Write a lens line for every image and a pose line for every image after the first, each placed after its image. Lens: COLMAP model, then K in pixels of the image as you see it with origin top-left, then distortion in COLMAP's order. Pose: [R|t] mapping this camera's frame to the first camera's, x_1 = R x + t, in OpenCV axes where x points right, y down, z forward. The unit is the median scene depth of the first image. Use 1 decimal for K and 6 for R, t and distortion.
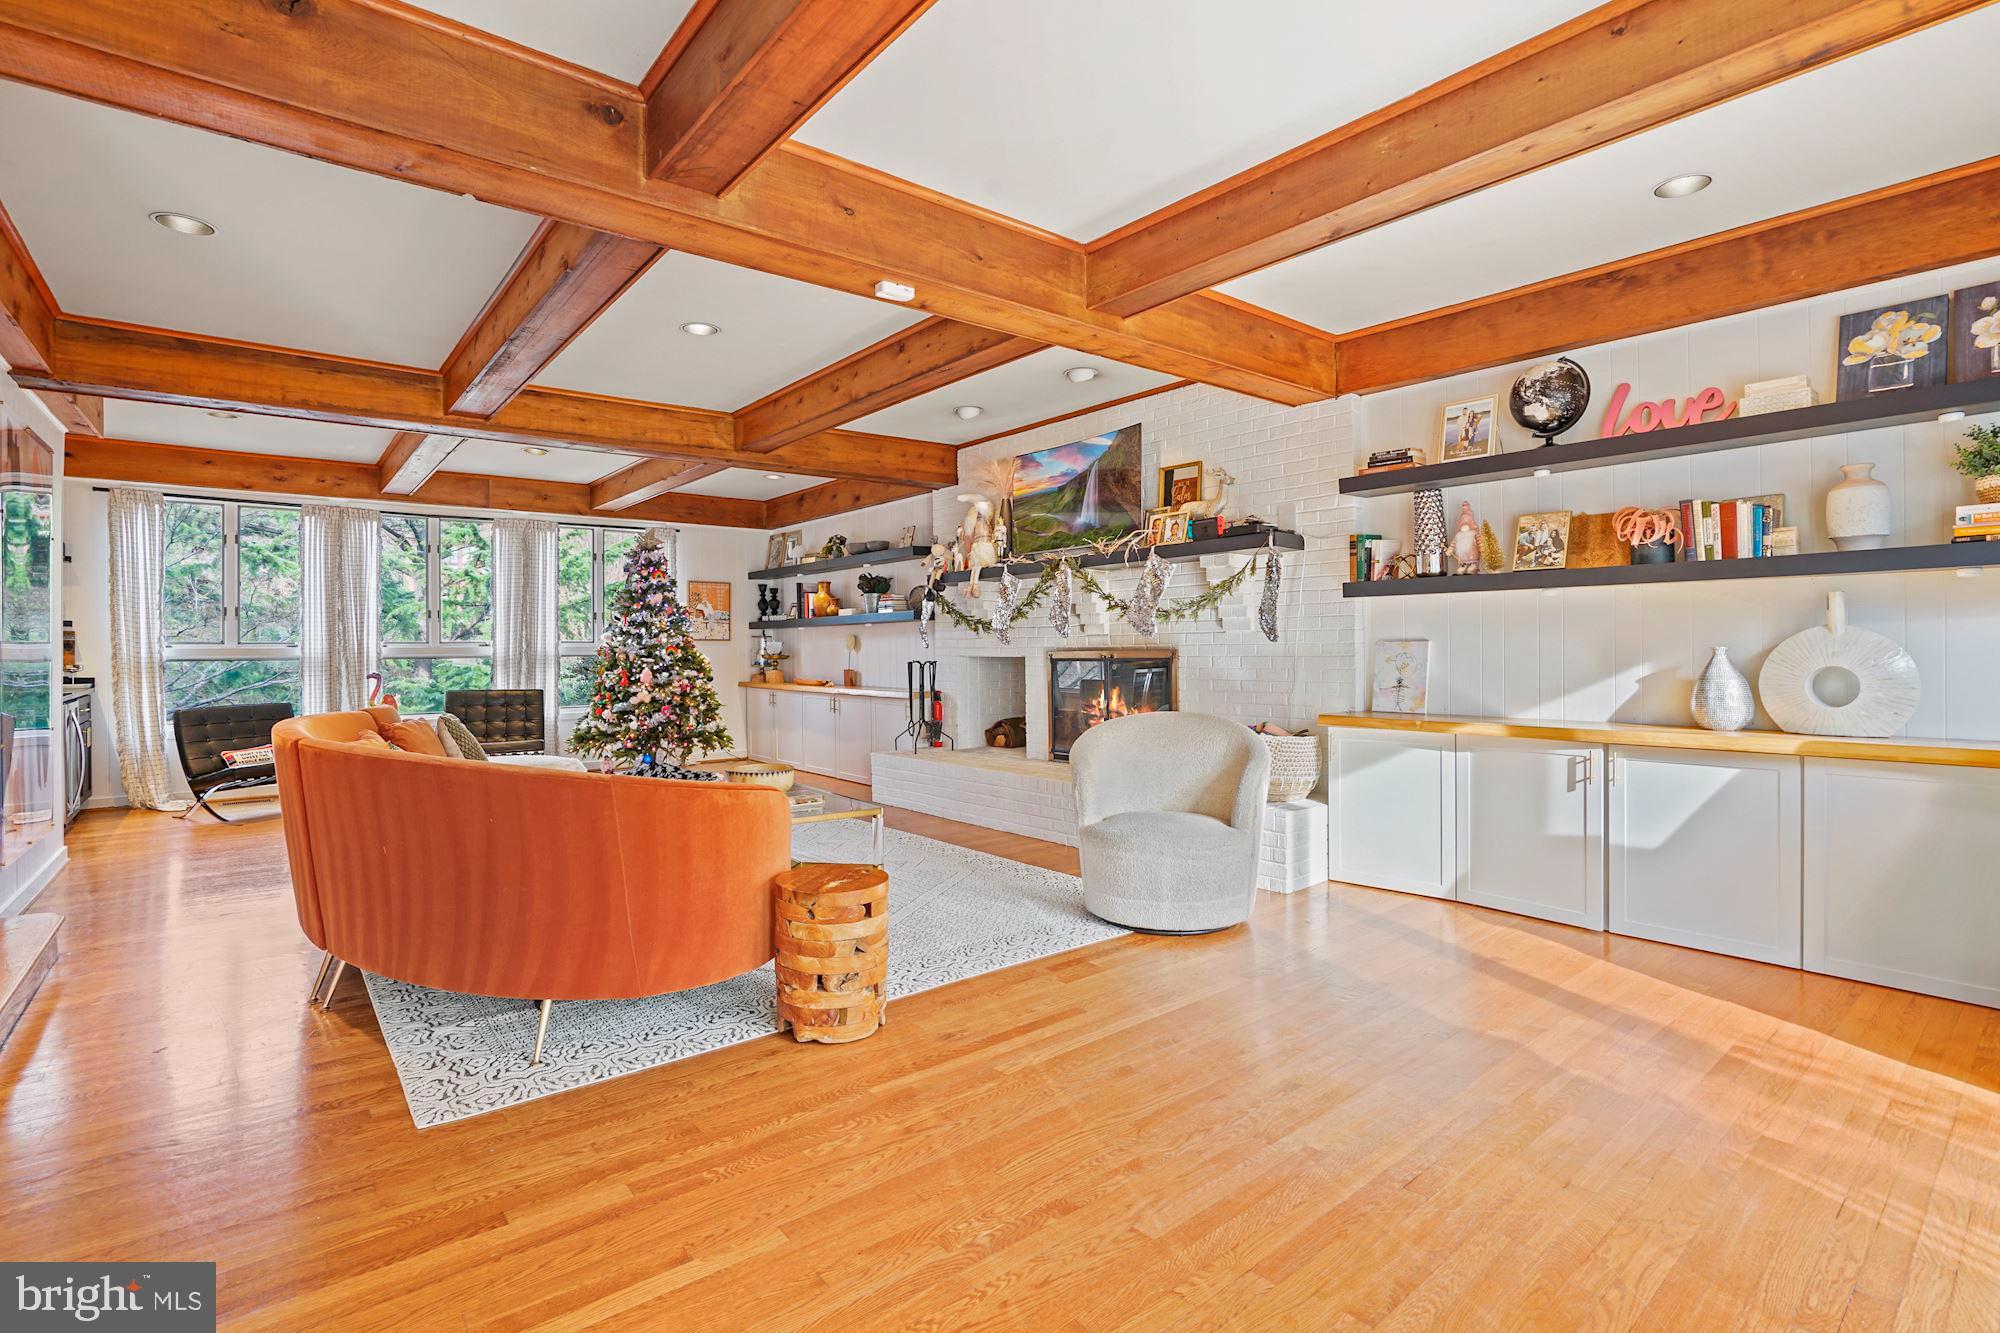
lens RADIAL K [[923.5, 0, 990.1], [0, 923.5, 649.3], [0, 0, 1]] dist [-0.044031, 0.011280]
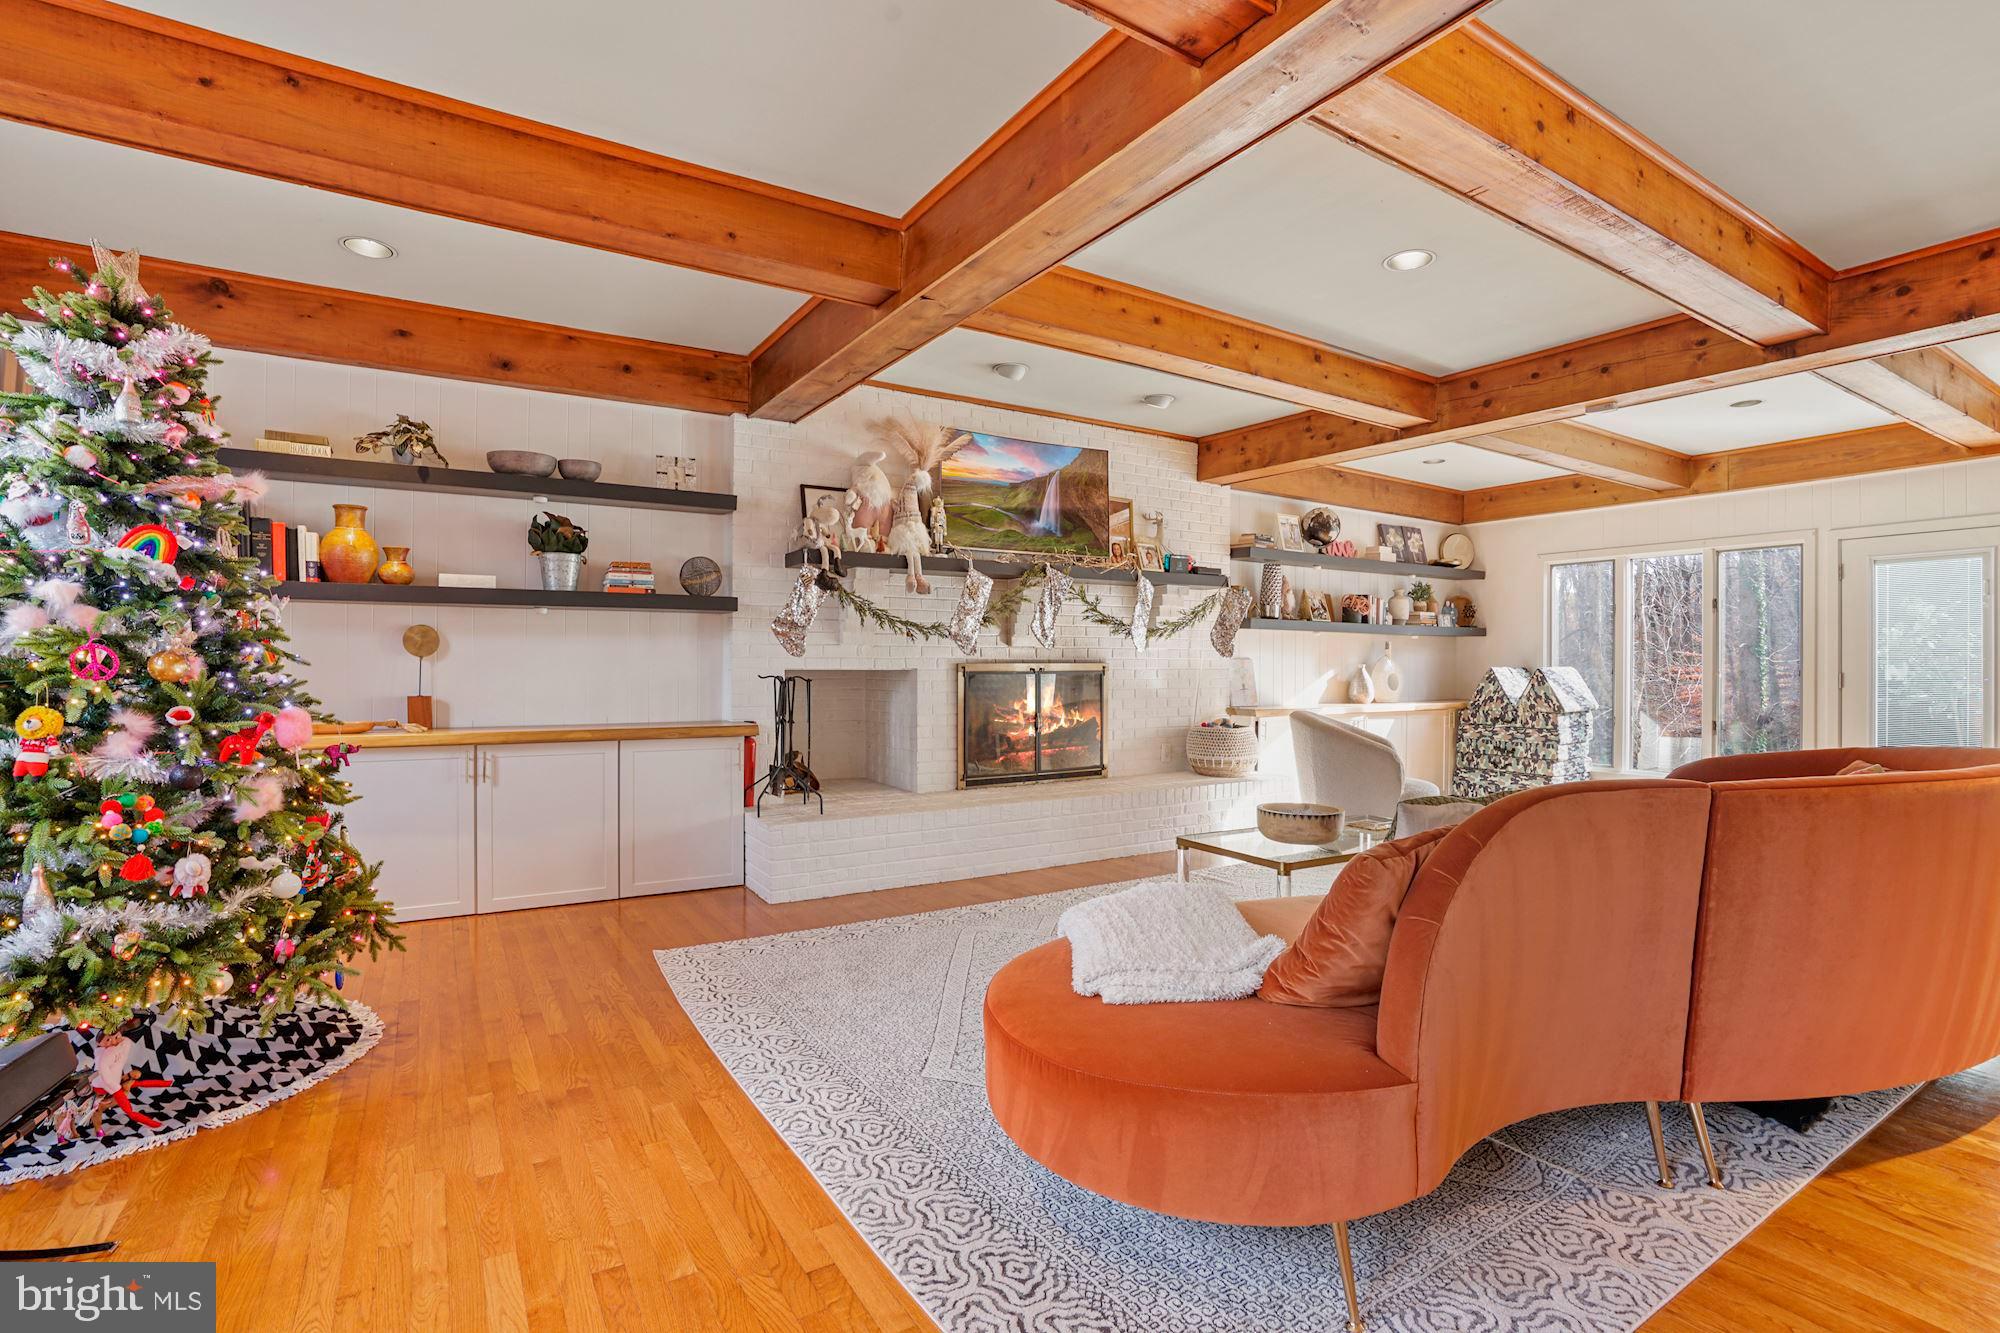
lens RADIAL K [[923.5, 0, 991.6], [0, 923.5, 672.1], [0, 0, 1]] dist [-0.044031, 0.011280]
pose [[0.134434, 0.003712, 0.990916, -1.120685], [-0.001109, 0.999993, -0.003596, 0.018637], [-0.990922, -0.000615, 0.134437, 1.211500]]
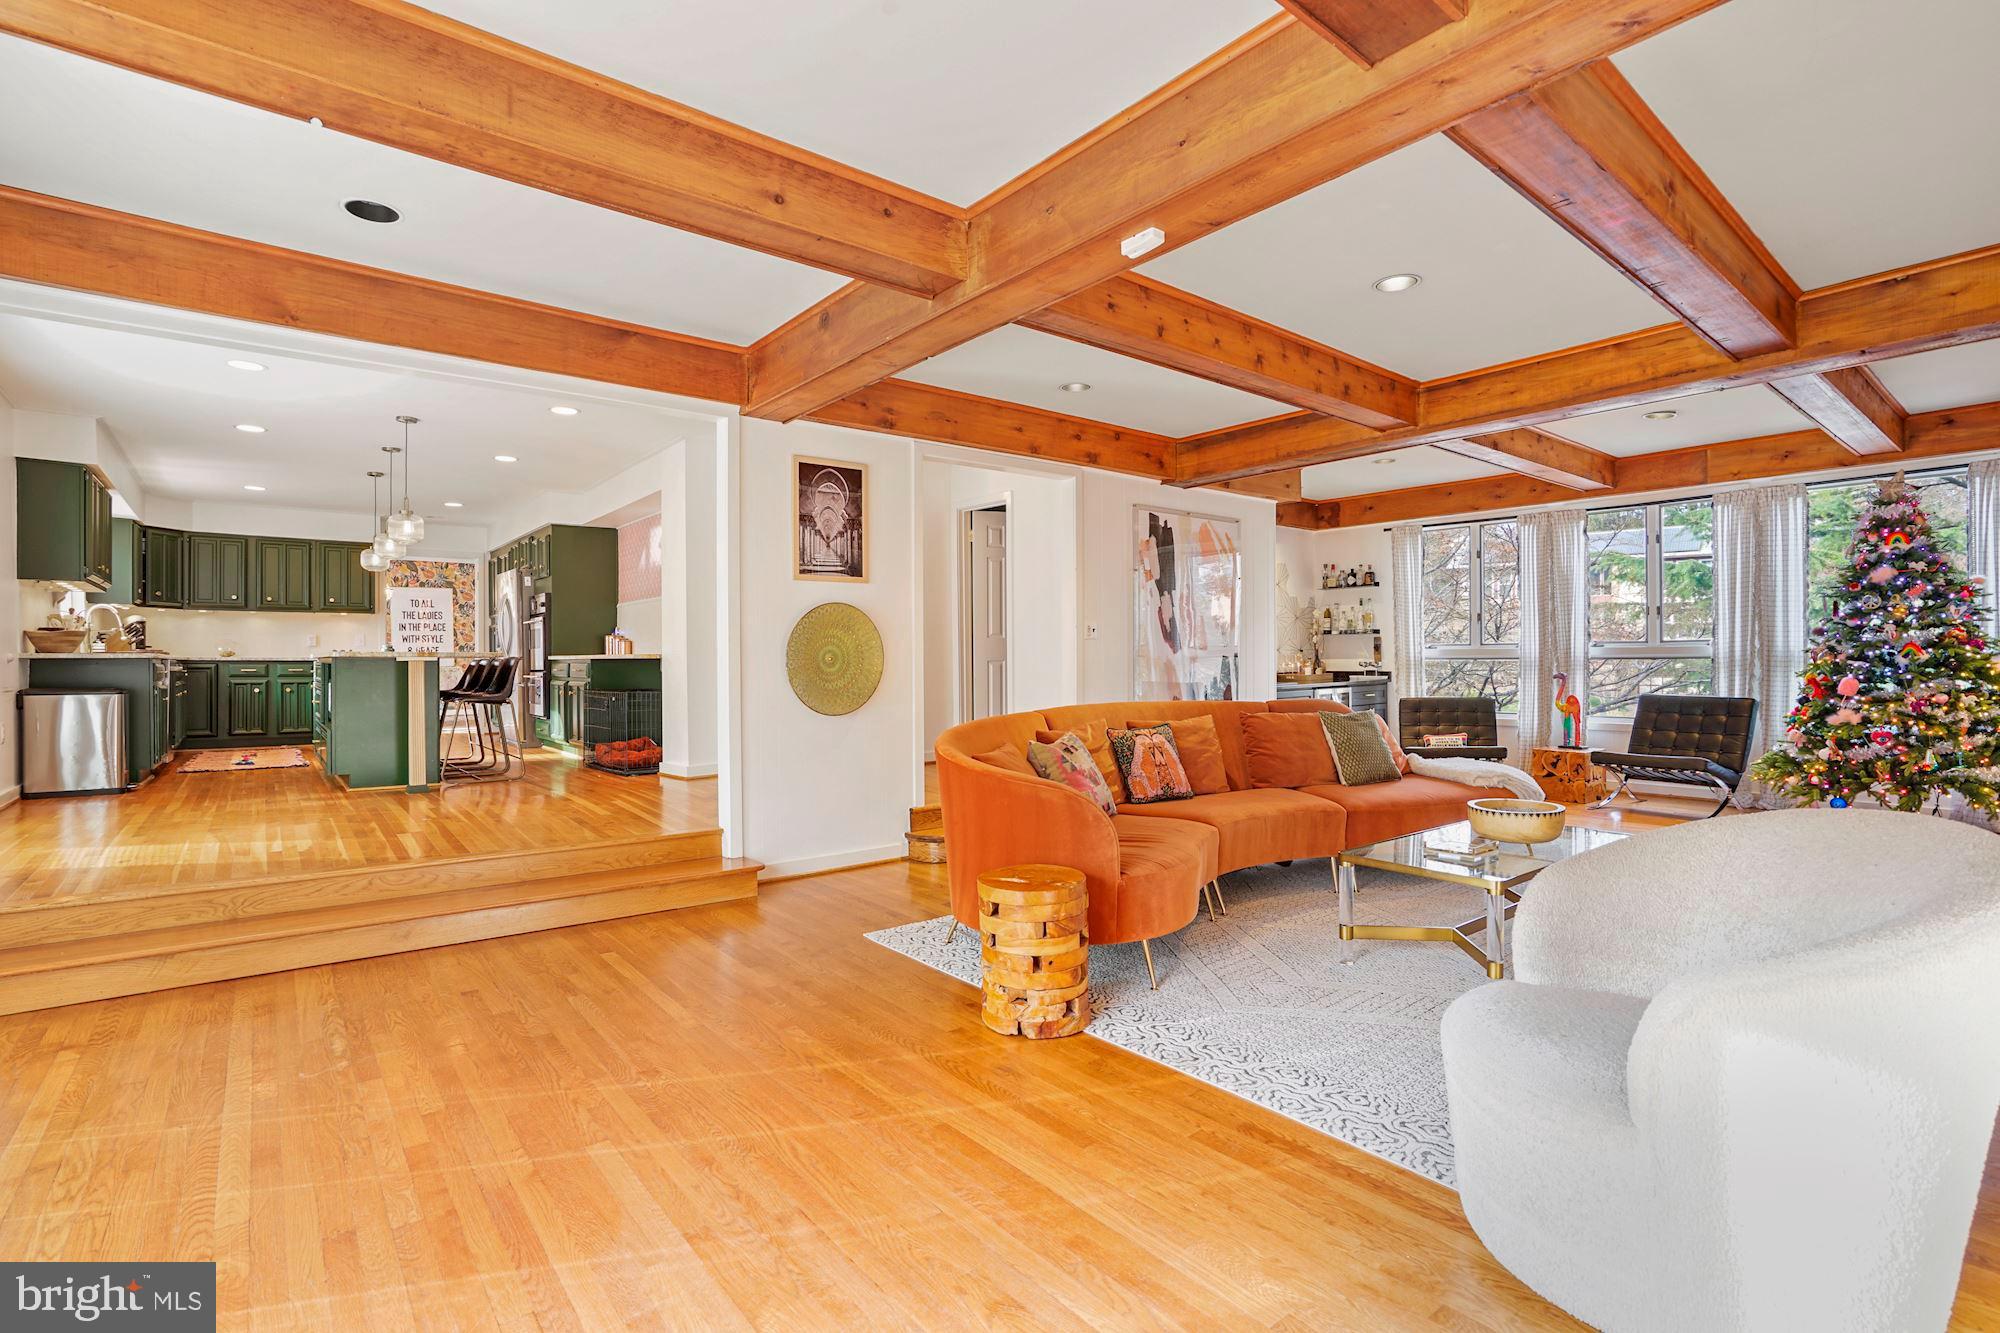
lens RADIAL K [[923.5, 0, 995.2], [0, 923.5, 660.8], [0, 0, 1]] dist [-0.044031, 0.011280]
pose [[0.011848, 0.009821, -0.999882, 0.515076], [0.006537, 0.999930, 0.009899, -0.002153], [0.999908, -0.006653, 0.011783, 0.571088]]
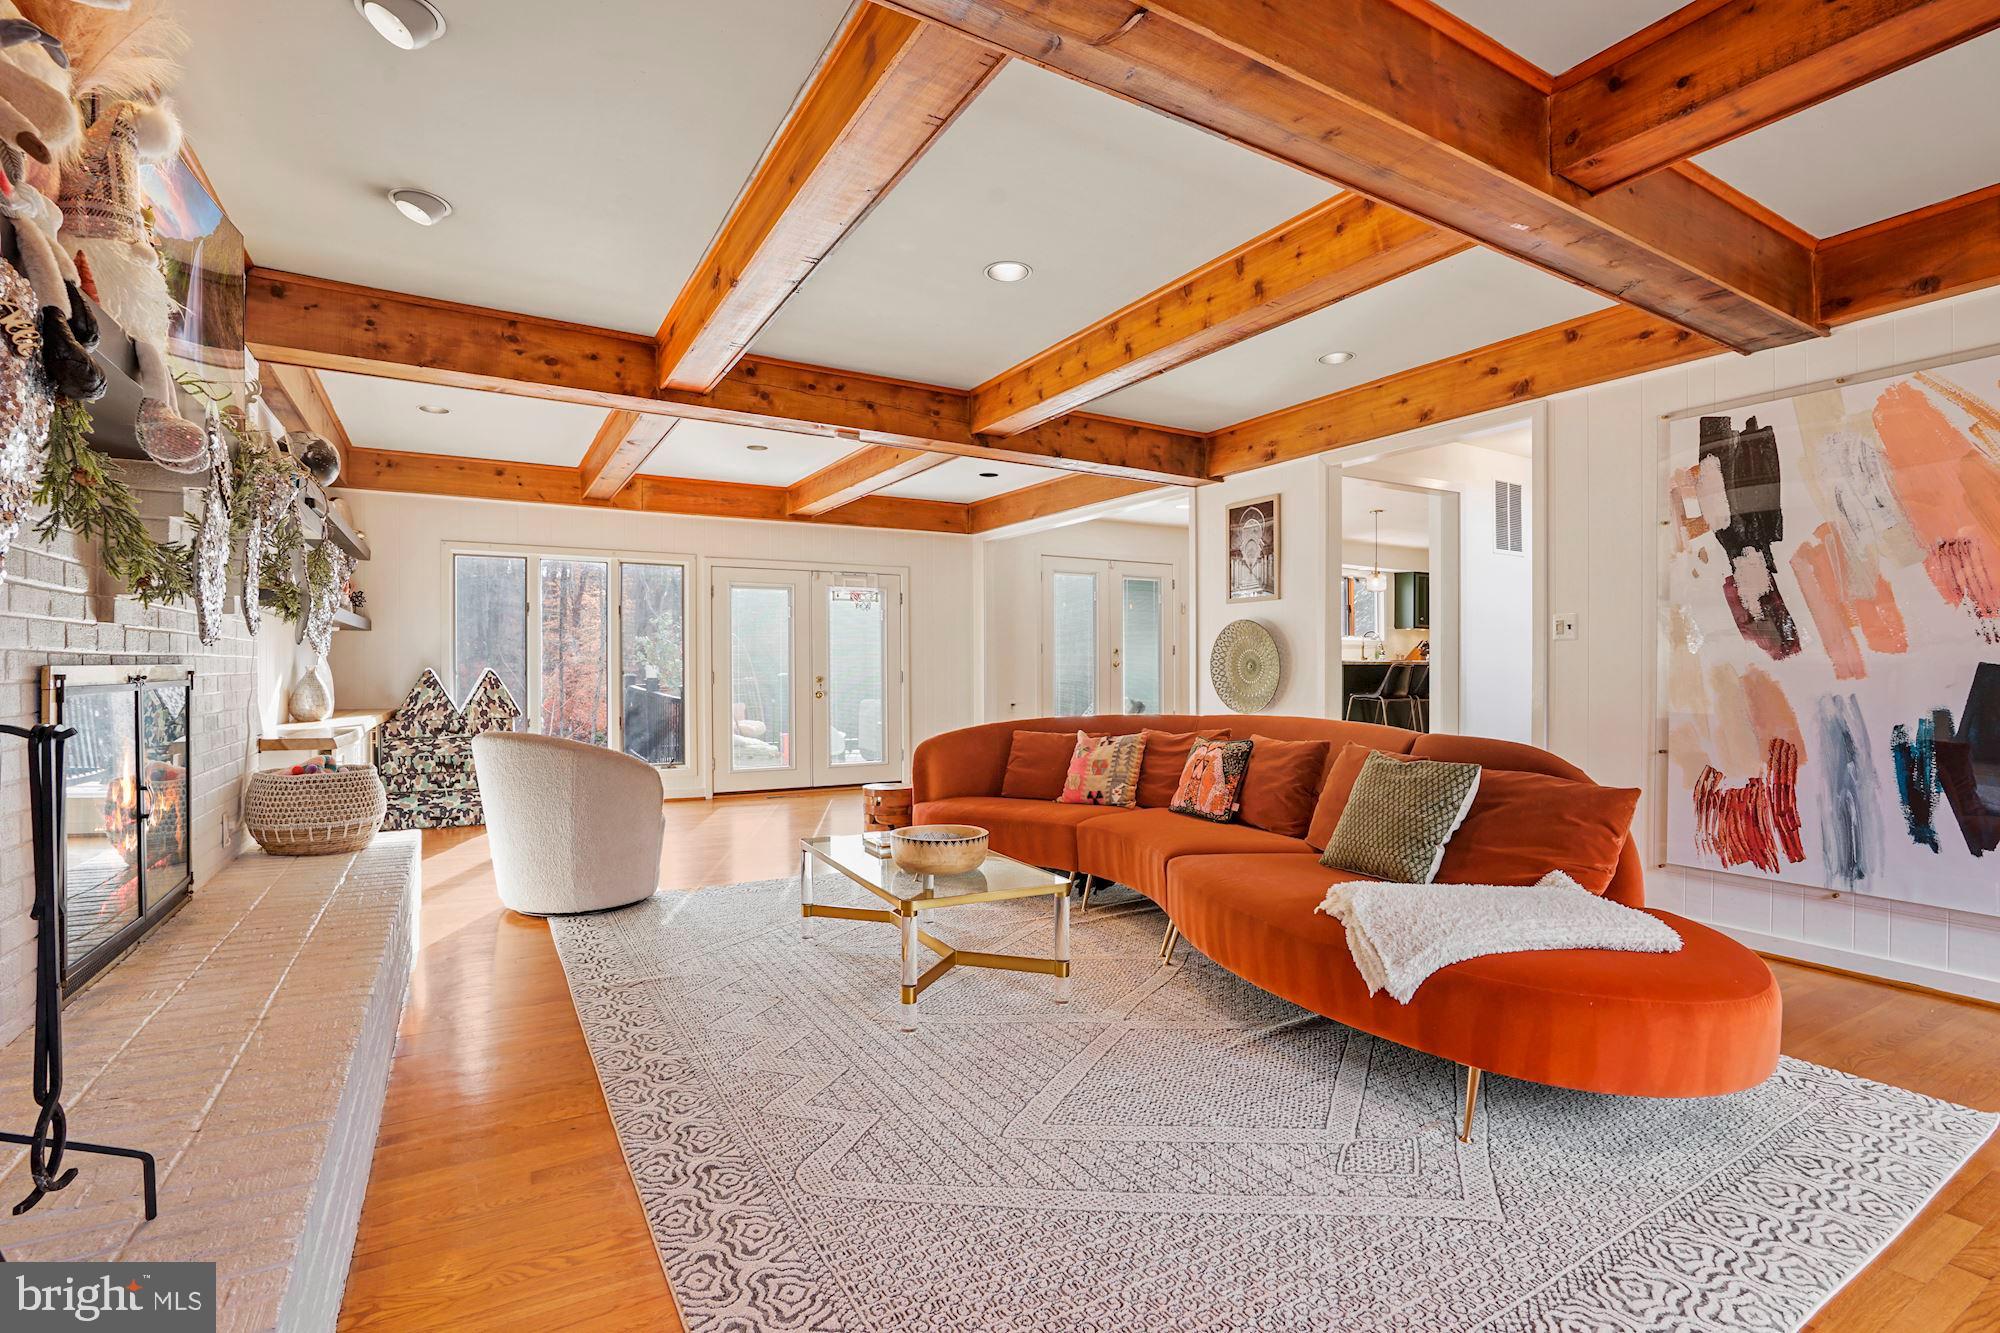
lens RADIAL K [[923.5, 0, 988.6], [0, 923.5, 673.5], [0, 0, 1]] dist [-0.044031, 0.011280]
pose [[-0.988895, 0.002833, 0.148587, -0.421617], [0.003494, 0.999985, 0.004187, 0.008584], [-0.148573, 0.004660, -0.988890, 1.750984]]
